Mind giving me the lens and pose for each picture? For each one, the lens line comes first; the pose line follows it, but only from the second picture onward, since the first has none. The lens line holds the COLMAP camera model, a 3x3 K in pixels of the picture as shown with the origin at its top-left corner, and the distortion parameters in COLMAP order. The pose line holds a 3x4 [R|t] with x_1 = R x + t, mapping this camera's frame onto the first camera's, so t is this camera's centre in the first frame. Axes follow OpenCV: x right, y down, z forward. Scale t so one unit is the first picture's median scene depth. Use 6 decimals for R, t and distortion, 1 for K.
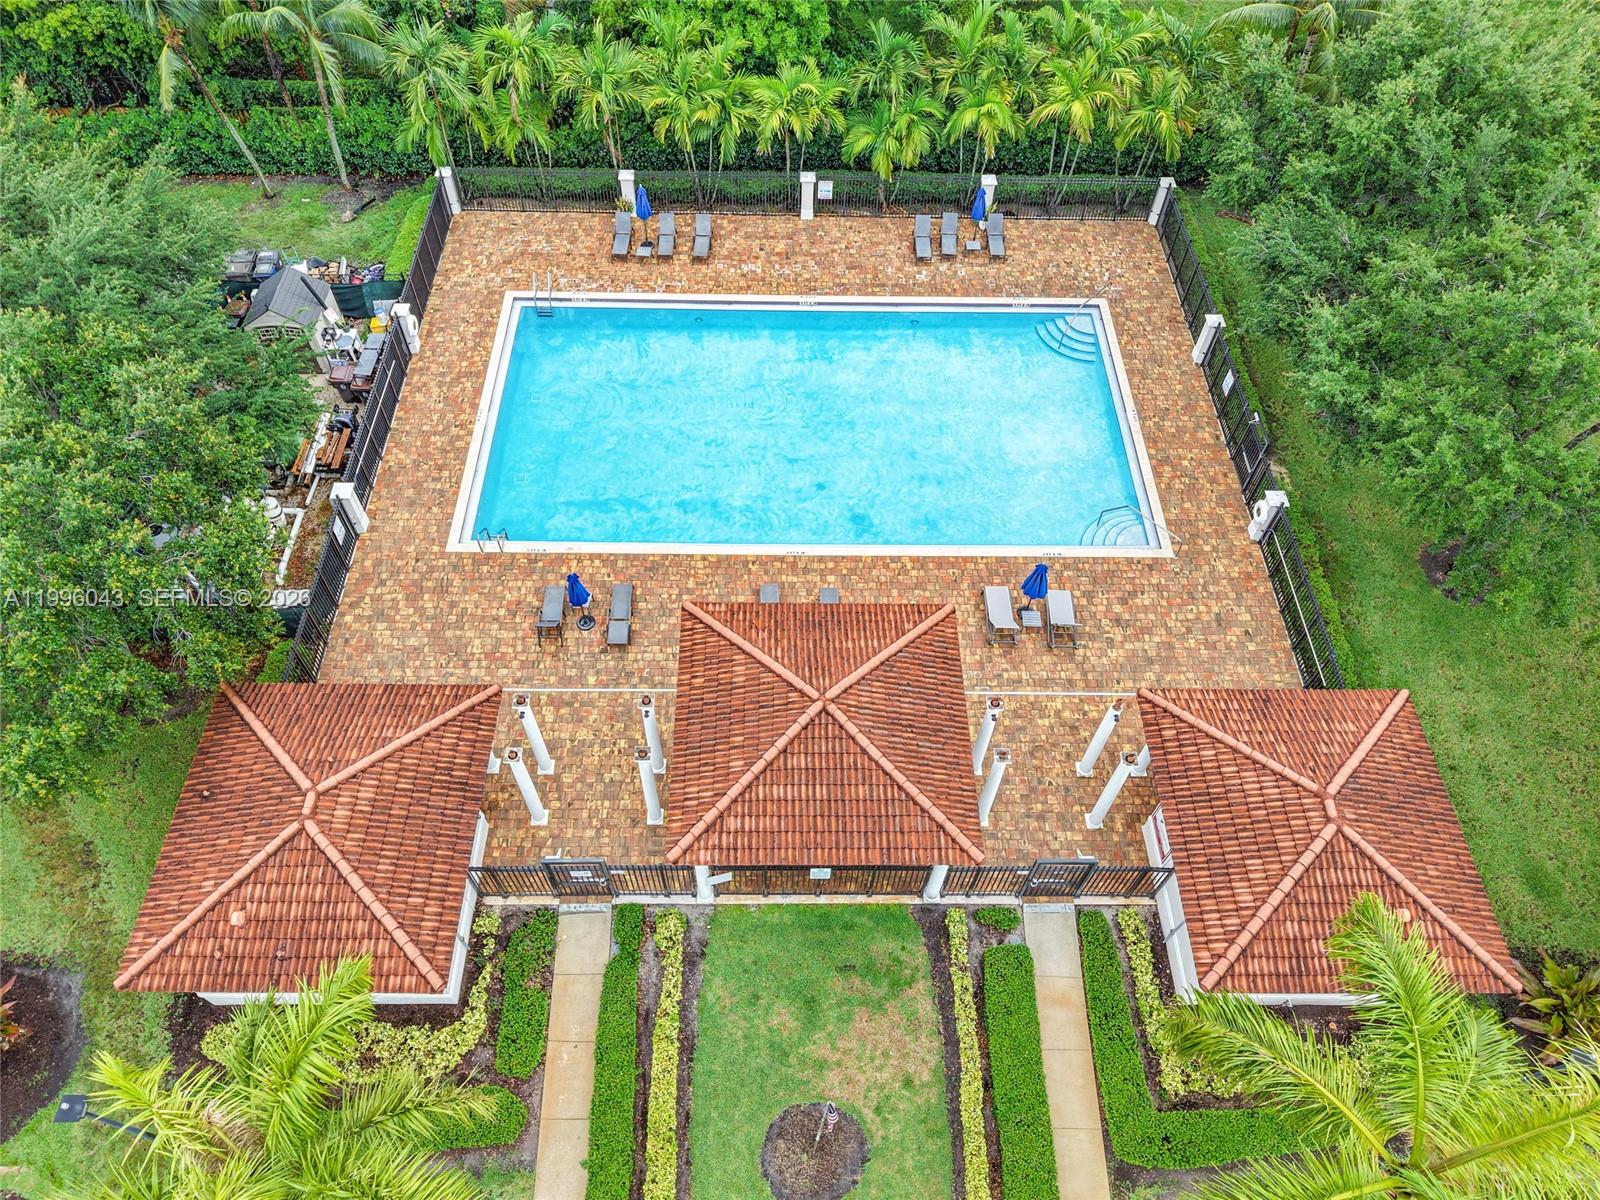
lens RADIAL K [[1102.2, 0, 800.0], [0, 1102.2, 600.0], [0, 0, 1]] dist [0.027928, -0.038832]
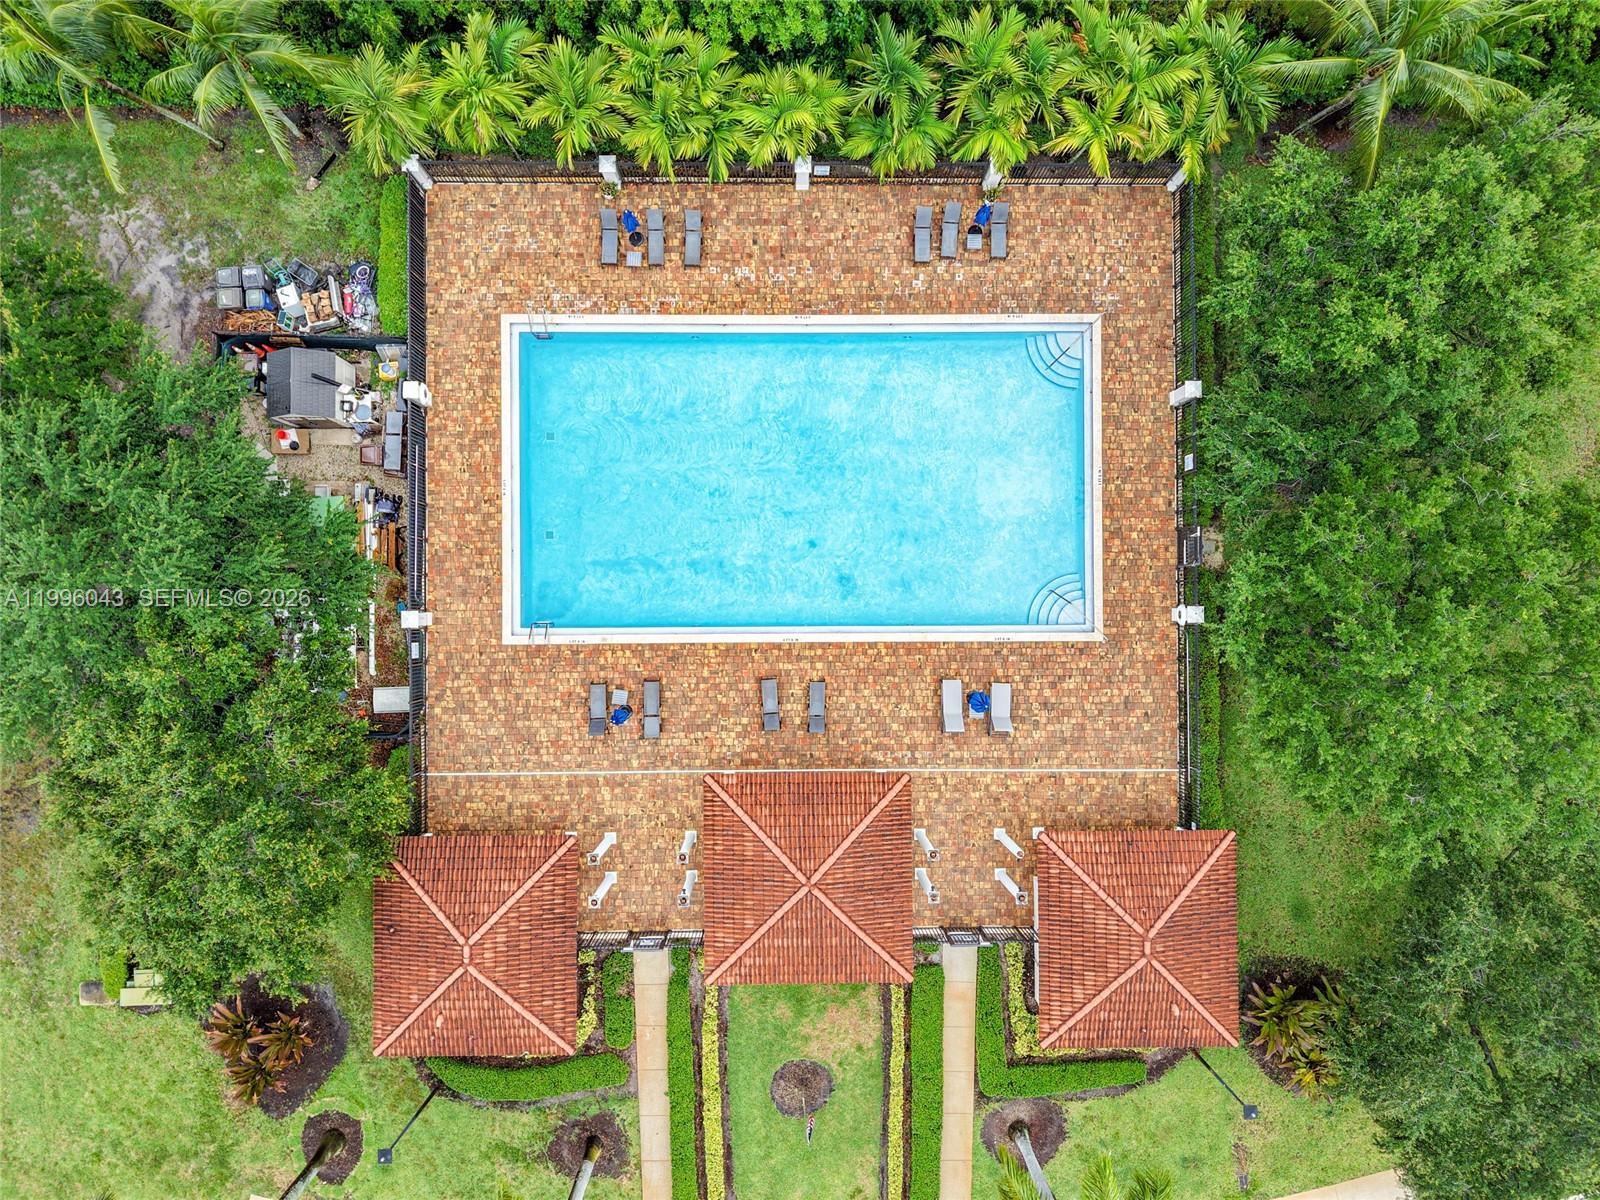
lens RADIAL K [[1102.2, 0, 800.0], [0, 1102.2, 600.0], [0, 0, 1]] dist [0.027928, -0.038832]
pose [[0.999996, 0.001805, -0.002391, 0.009478], [-0.000070, 0.812100, 0.583518, -0.795378], [0.002995, -0.583515, 0.812097, 0.043720]]
